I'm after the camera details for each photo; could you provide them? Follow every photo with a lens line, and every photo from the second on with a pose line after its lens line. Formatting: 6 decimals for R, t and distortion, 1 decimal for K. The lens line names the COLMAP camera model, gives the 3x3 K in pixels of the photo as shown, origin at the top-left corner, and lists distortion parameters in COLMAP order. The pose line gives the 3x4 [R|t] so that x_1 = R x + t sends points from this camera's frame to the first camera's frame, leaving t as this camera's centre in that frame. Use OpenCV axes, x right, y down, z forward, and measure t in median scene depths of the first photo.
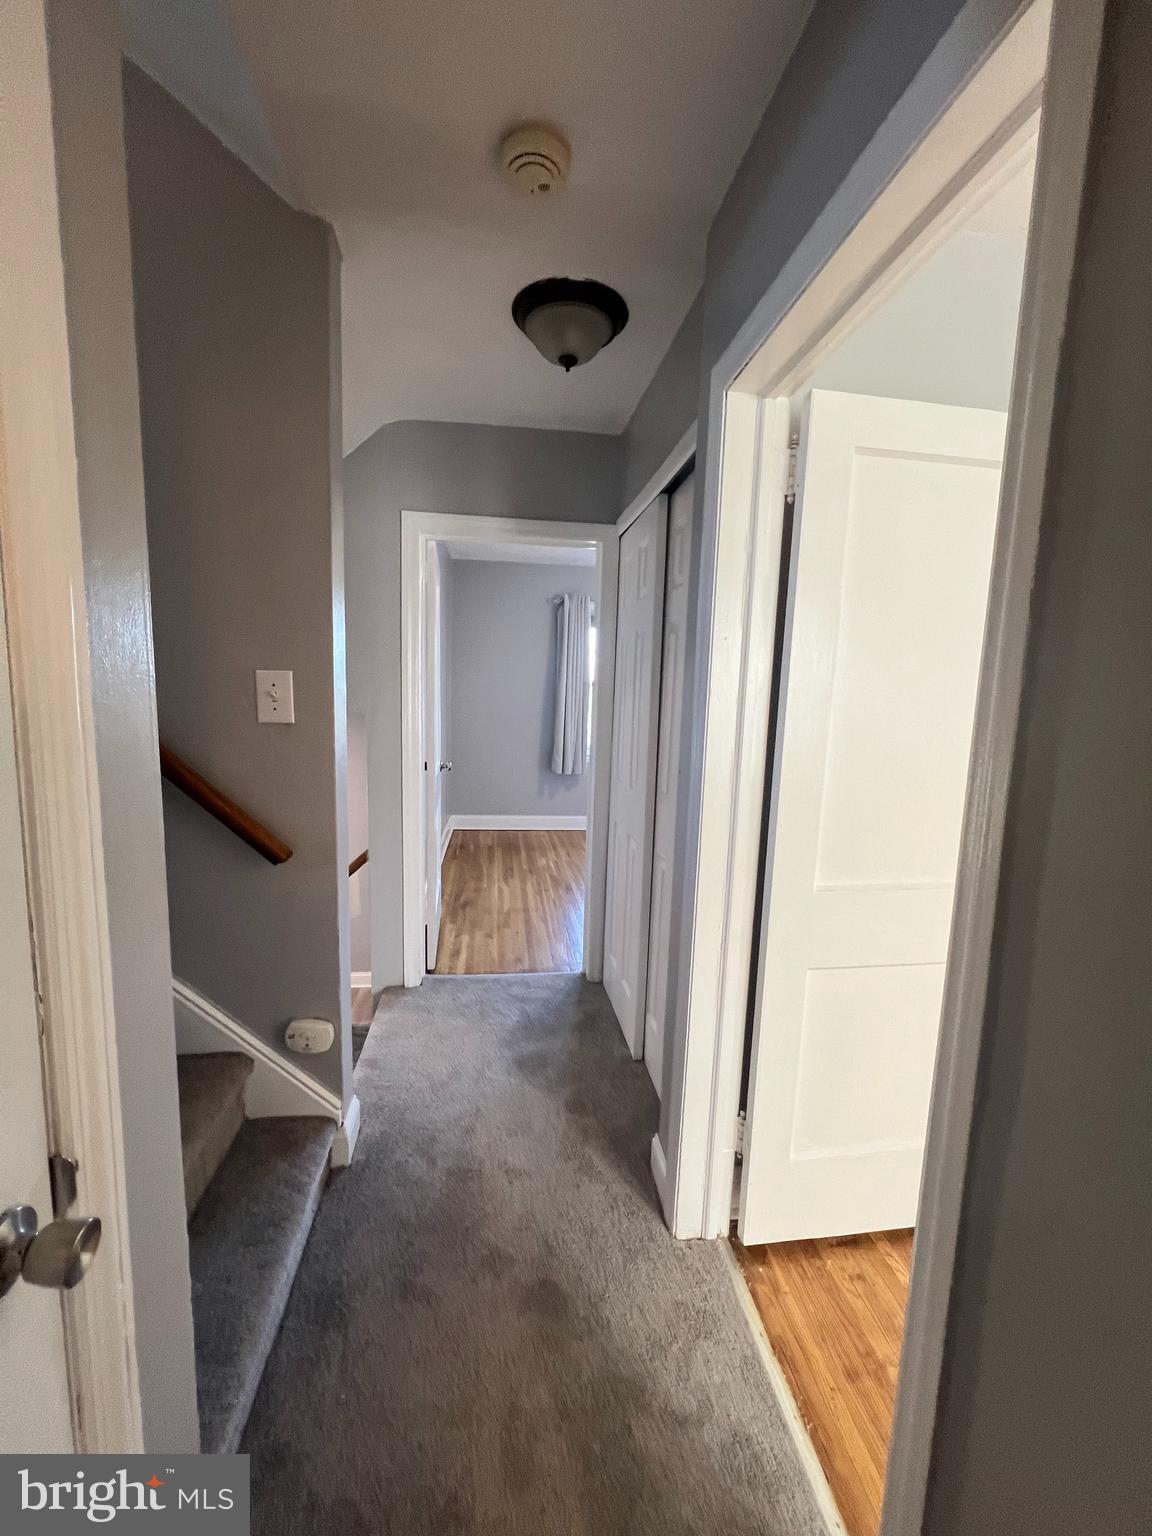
lens RADIAL K [[619.7, 0, 575.8], [0, 619.7, 762.4], [0, 0, 1]] dist [0.001010, 0.000383]
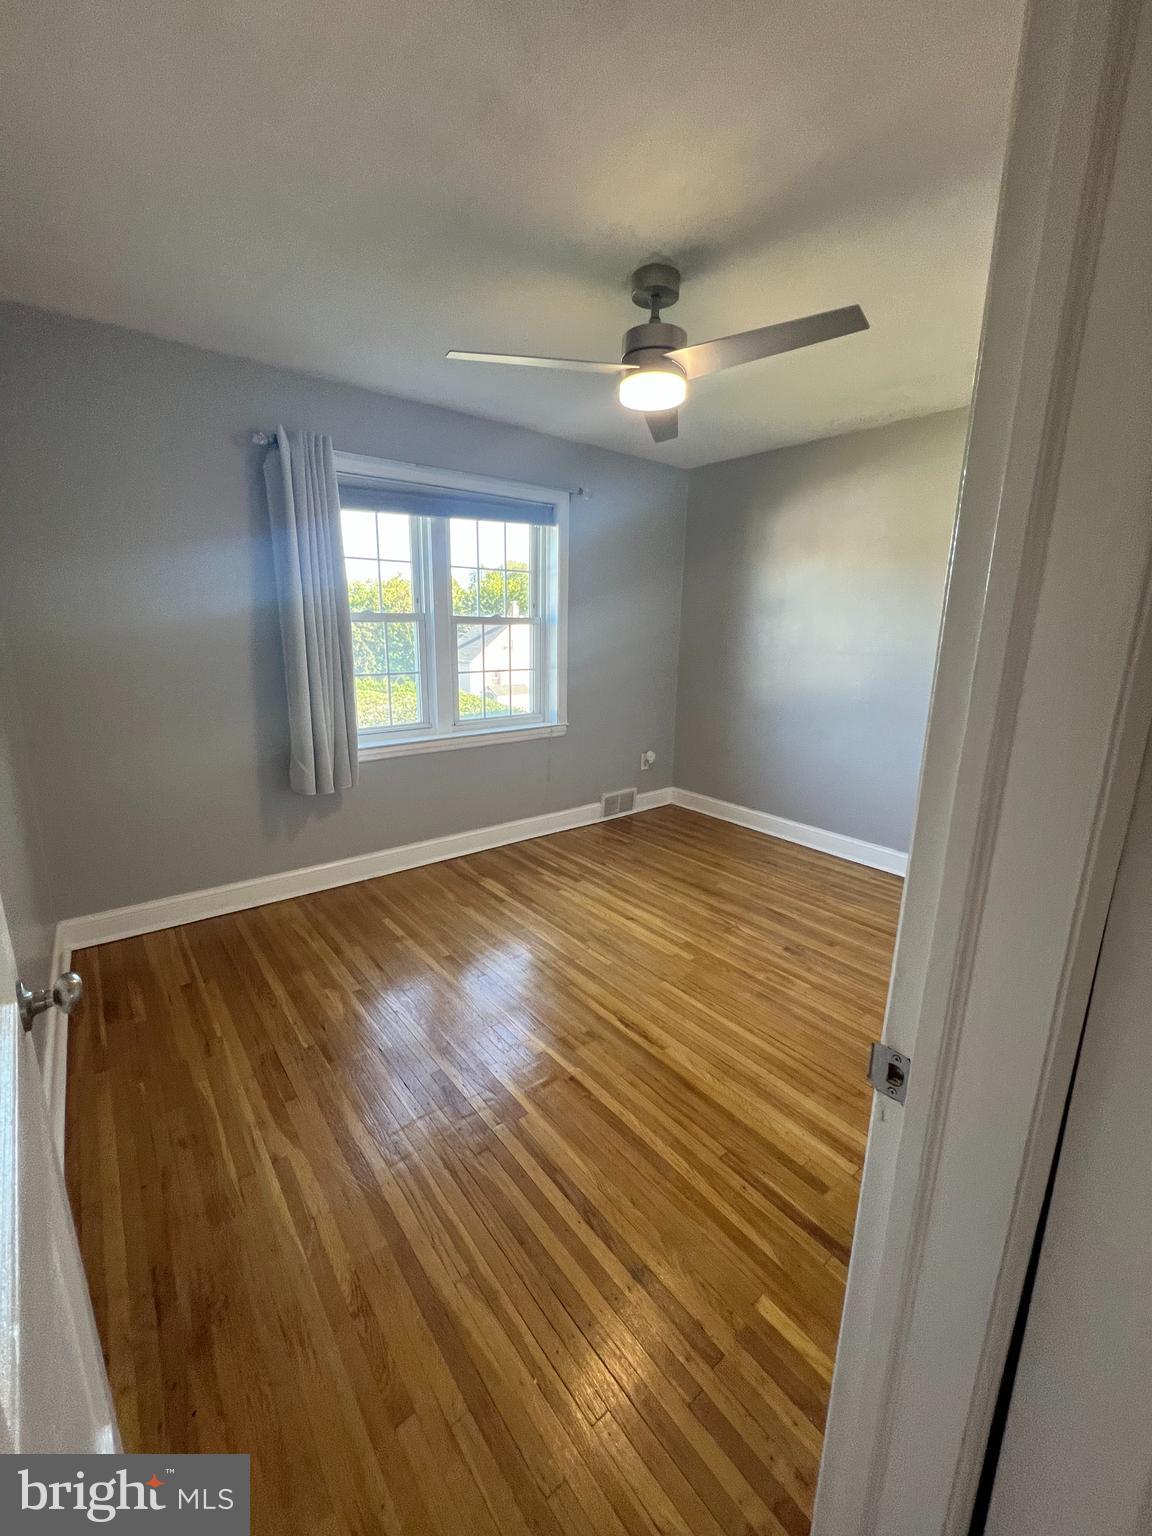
lens RADIAL K [[619.7, 0, 579.8], [0, 619.7, 772.3], [0, 0, 1]] dist [0.001010, 0.000383]
pose [[0.856373, -0.141545, 0.496578, -0.105284], [0.085654, 0.987312, 0.133710, -0.062109], [-0.509203, -0.071972, 0.857632, 0.524056]]
